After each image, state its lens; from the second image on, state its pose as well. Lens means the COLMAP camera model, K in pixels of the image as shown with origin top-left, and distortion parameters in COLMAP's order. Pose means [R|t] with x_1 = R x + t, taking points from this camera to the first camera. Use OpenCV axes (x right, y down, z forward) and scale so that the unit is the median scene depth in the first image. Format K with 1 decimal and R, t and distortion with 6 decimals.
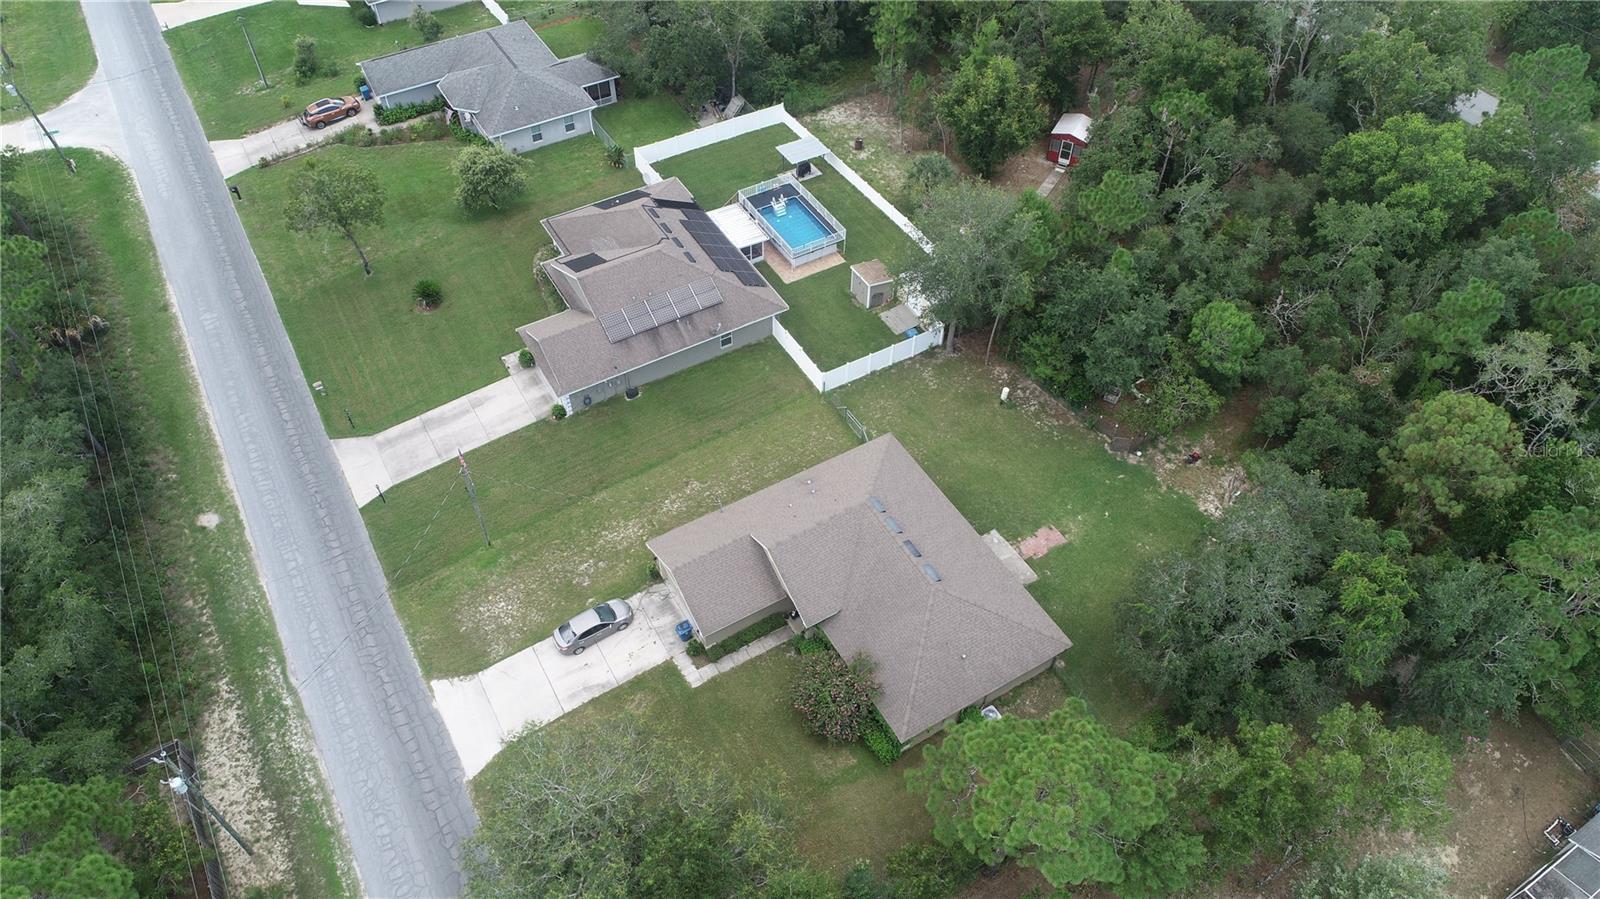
lens RADIAL K [[1064.7, 0, 793.8], [0, 1064.7, 447.8], [0, 0, 1]] dist [-0.006975, 0.003106]
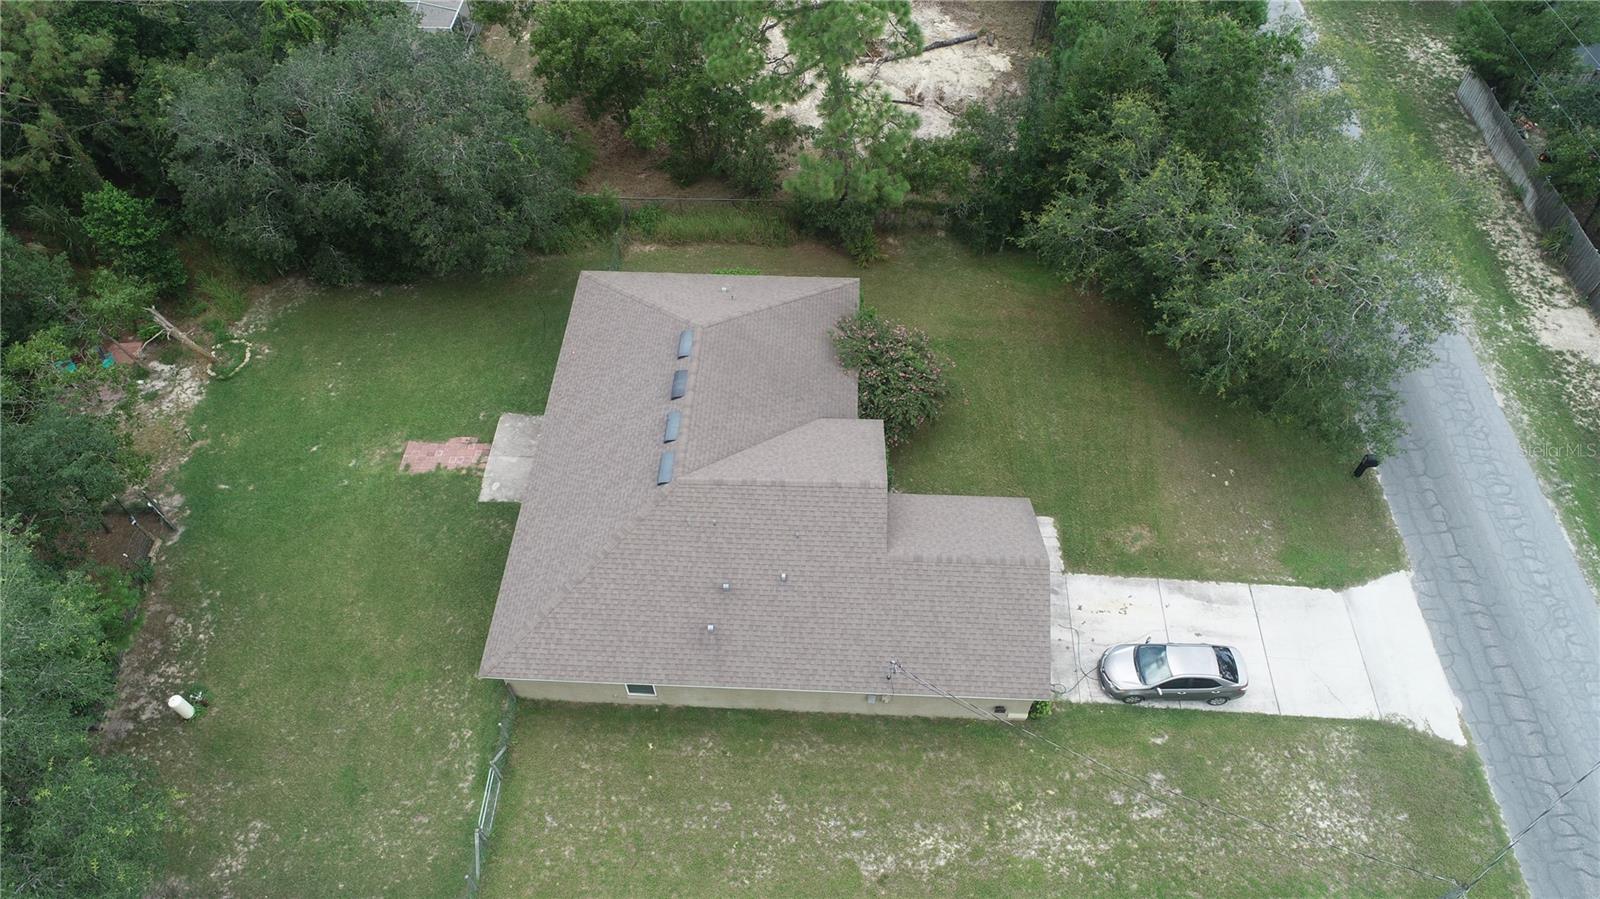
lens RADIAL K [[1064.7, 0, 800.7], [0, 1064.7, 452.5], [0, 0, 1]] dist [-0.006975, 0.003106]
pose [[-0.838023, -0.432434, 0.332742, -0.155767], [0.411105, -0.099442, 0.906148, -0.405648], [-0.358760, 0.896165, 0.261111, 0.796252]]
